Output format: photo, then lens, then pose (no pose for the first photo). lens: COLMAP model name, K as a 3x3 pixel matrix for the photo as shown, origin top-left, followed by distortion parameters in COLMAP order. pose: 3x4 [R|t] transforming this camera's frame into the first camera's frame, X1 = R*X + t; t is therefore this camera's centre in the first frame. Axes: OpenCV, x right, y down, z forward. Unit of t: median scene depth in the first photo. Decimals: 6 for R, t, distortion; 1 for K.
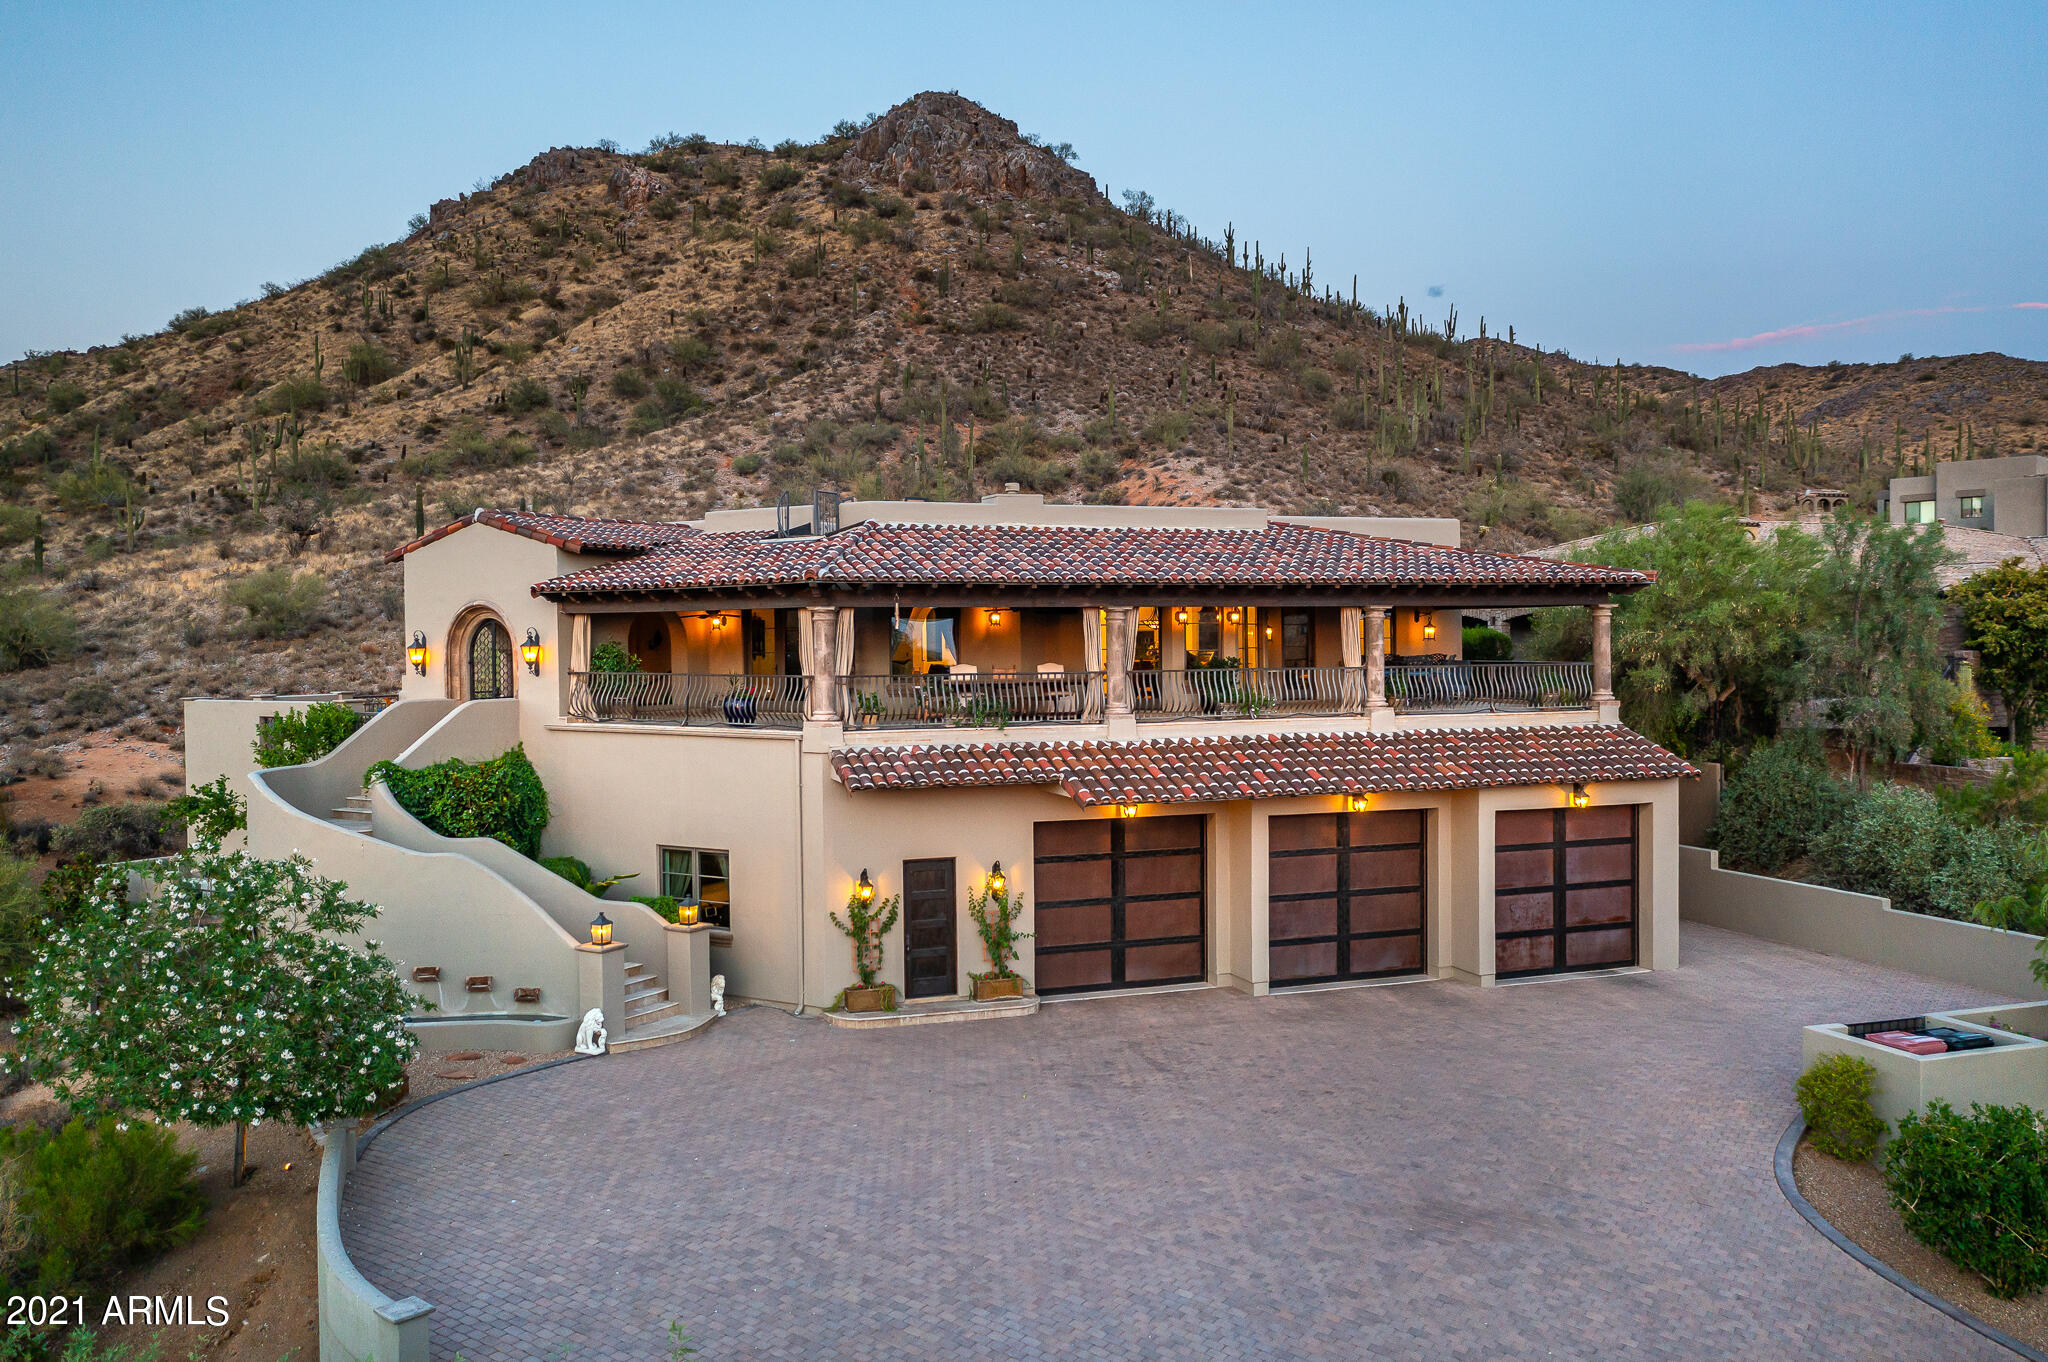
lens RADIAL K [[1630.0, 0, 1023.3], [0, 1630.0, 683.7], [0, 0, 1]] dist [-0.021763, 0.021545]
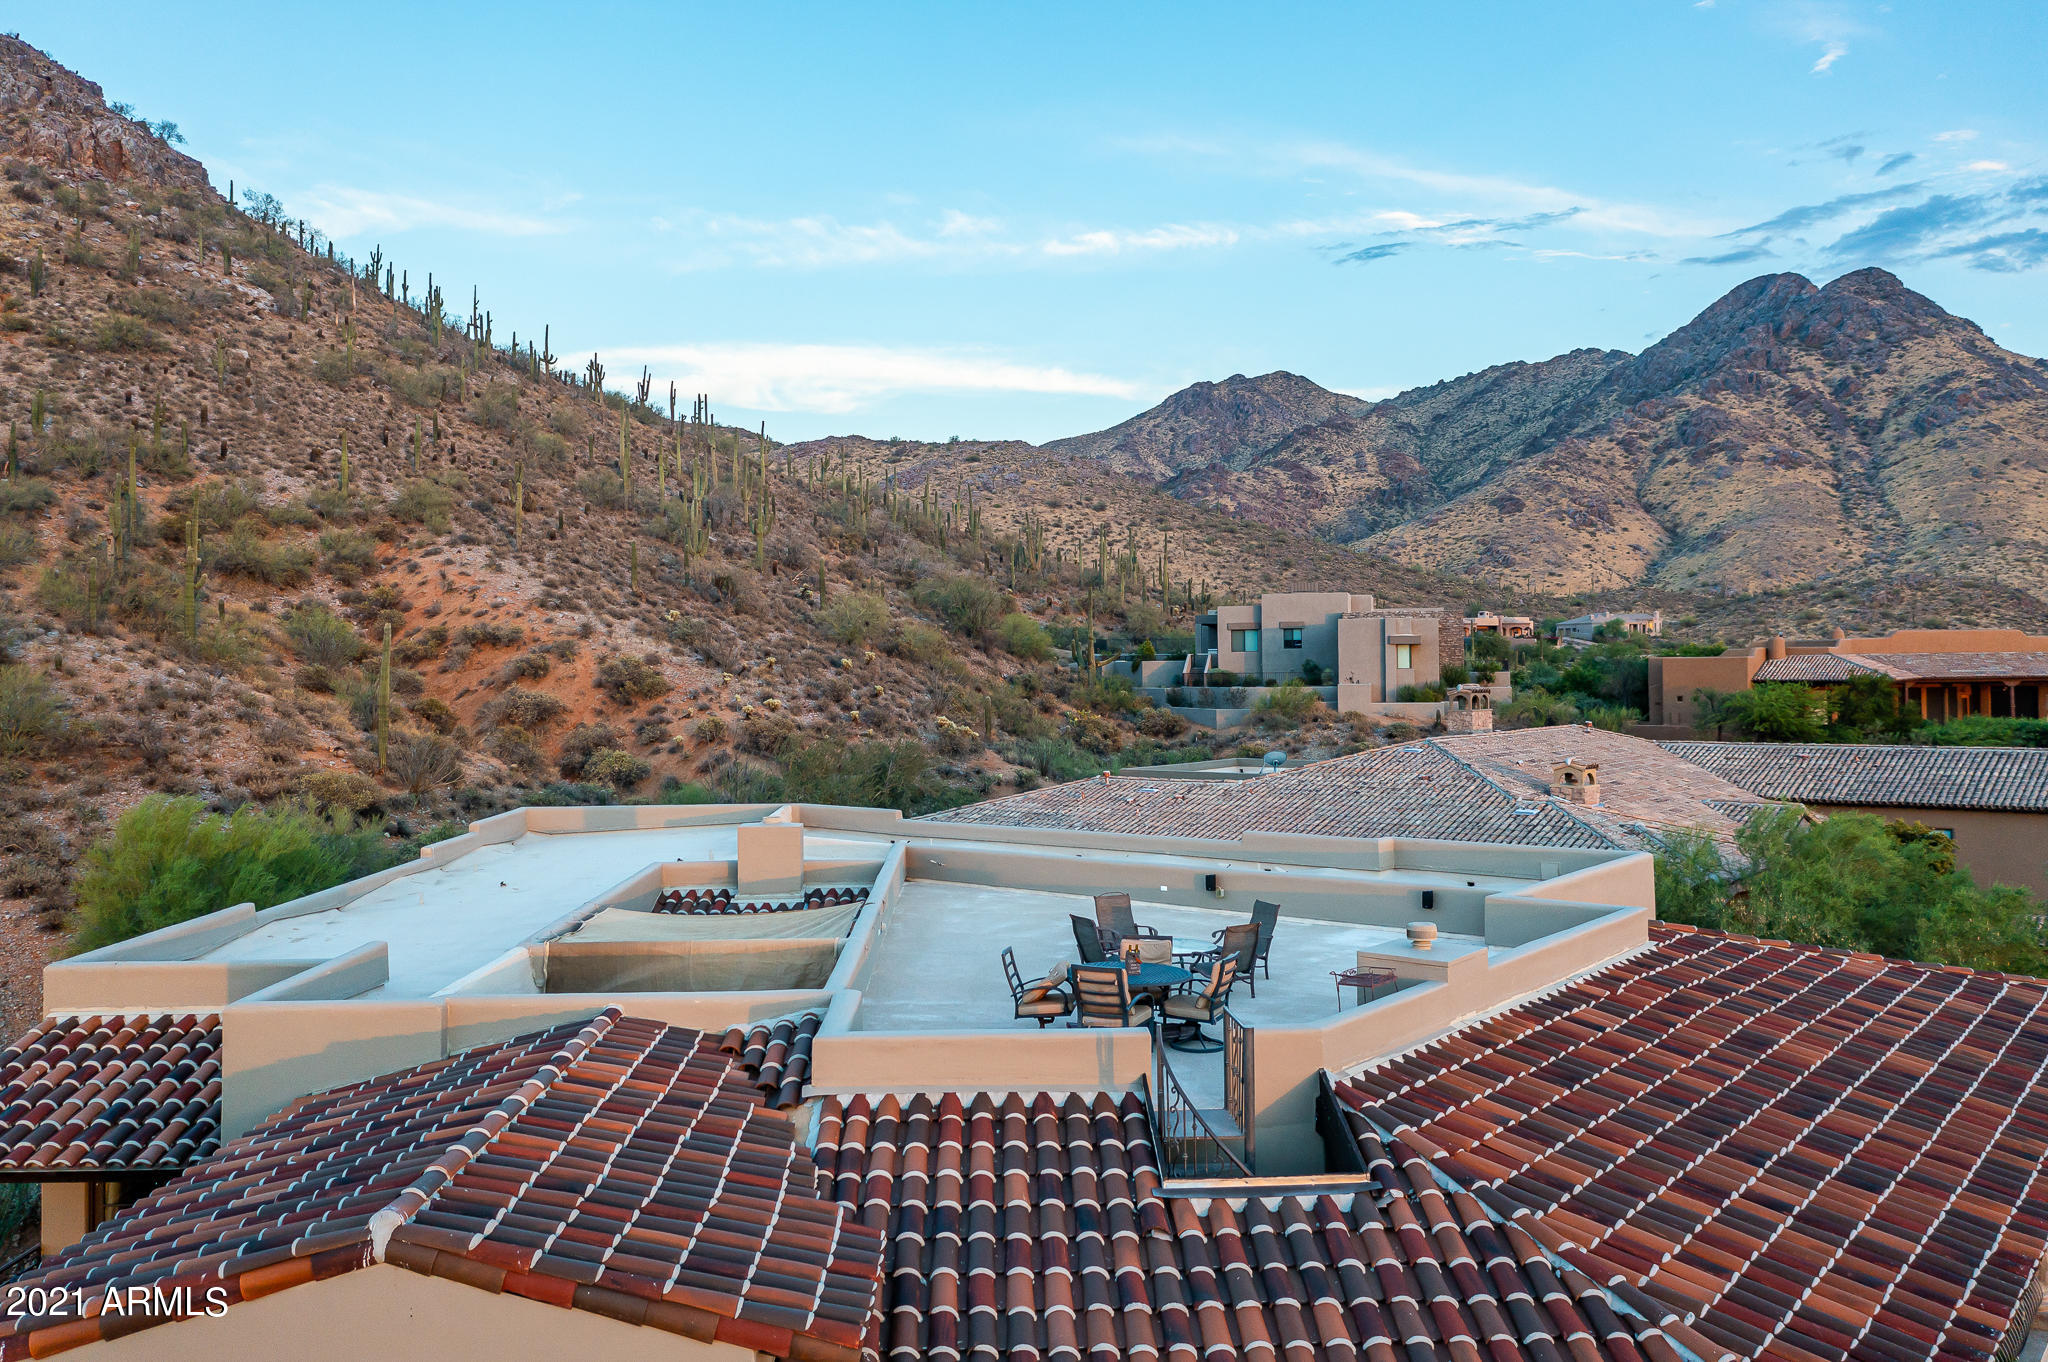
lens RADIAL K [[1630.0, 0, 1028.3], [0, 1630.0, 660.1], [0, 0, 1]] dist [-0.021763, 0.021545]
pose [[0.842928, 0.005699, 0.537996, -0.060942], [0.015307, 0.999285, -0.034567, -0.030671], [-0.537808, 0.037373, 0.842238, 0.104505]]
